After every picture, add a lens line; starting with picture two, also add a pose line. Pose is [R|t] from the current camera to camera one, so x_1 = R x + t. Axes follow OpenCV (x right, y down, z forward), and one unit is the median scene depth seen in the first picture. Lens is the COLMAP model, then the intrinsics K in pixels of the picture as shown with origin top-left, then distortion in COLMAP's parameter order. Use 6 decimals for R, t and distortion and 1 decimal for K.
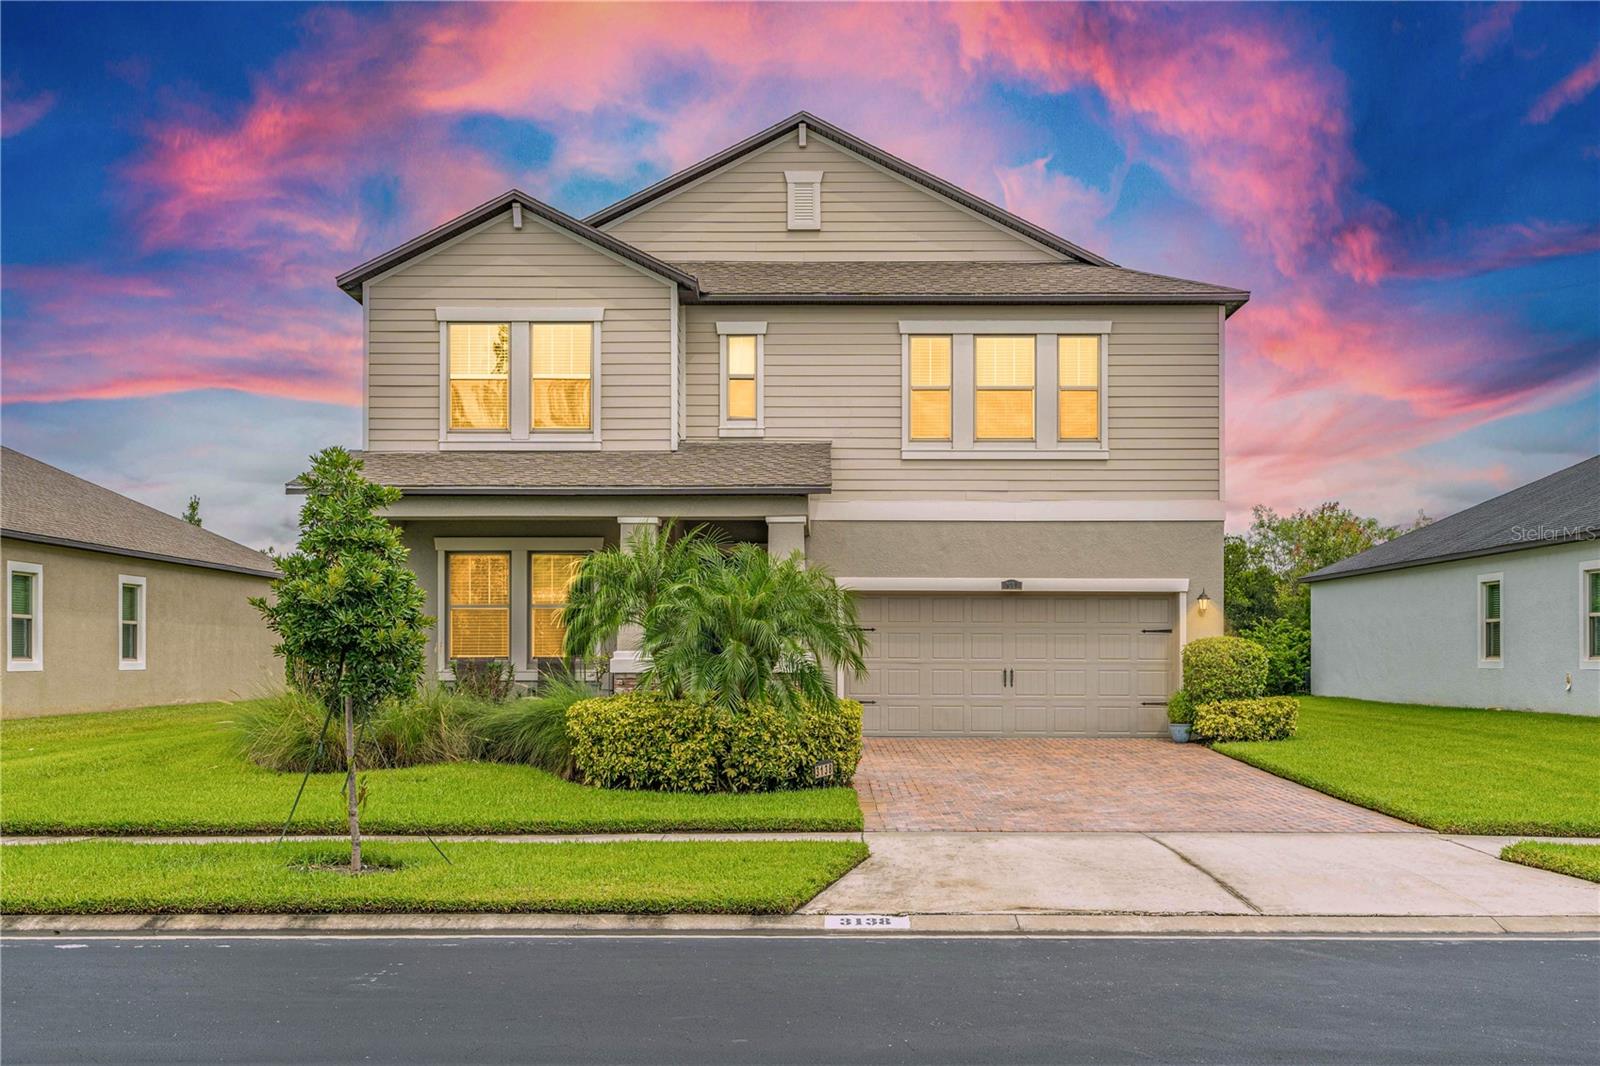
lens RADIAL K [[1697.3, 0, 800.0], [0, 1697.3, 533.0], [0, 0, 1]] dist [0.022742, 0.015690]
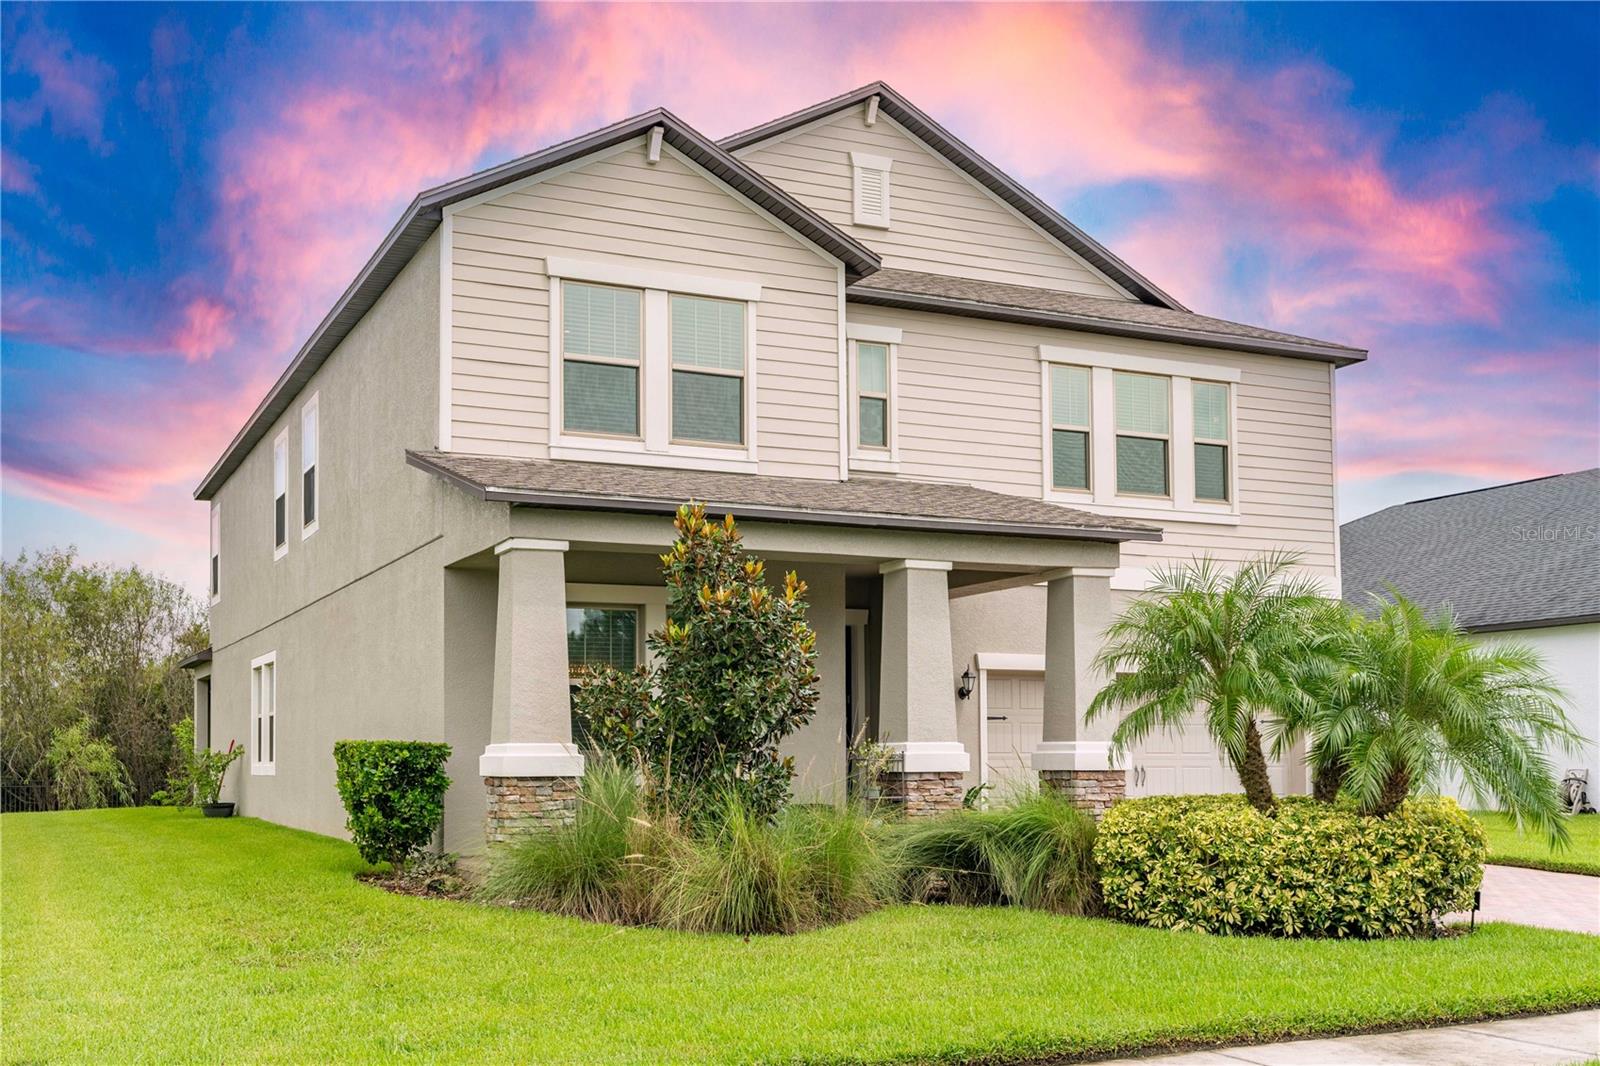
lens RADIAL K [[1694.0, 0, 794.8], [0, 1694.0, 571.3], [0, 0, 1]] dist [0.000047, -0.001846]
pose [[0.891681, 0.042830, 0.450634, -0.420585], [-0.025776, 0.998703, -0.043917, 0.025170], [-0.451930, 0.027544, 0.891628, 0.322312]]
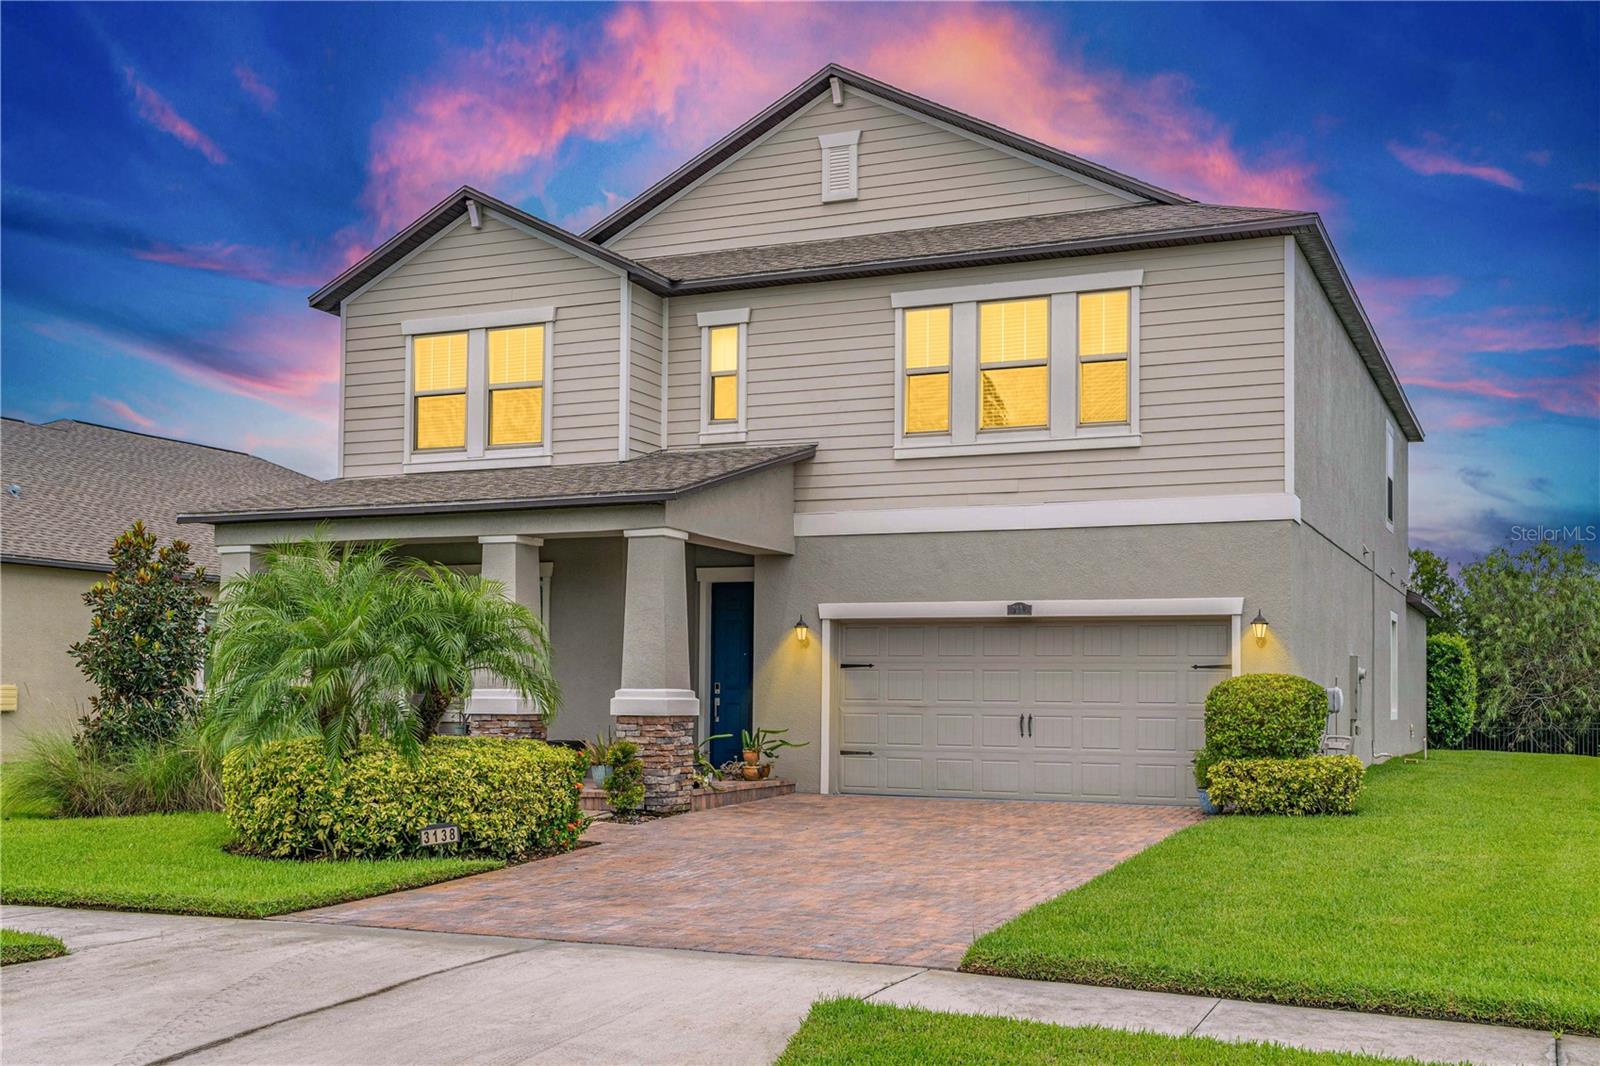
lens RADIAL K [[1697.3, 0, 800.0], [0, 1697.3, 533.0], [0, 0, 1]] dist [0.022742, 0.015690]
pose [[0.921582, -0.032864, -0.386791, 0.336810], [0.022475, 0.999256, -0.031352, 0.017380], [0.387533, 0.020200, 0.921634, 0.220668]]
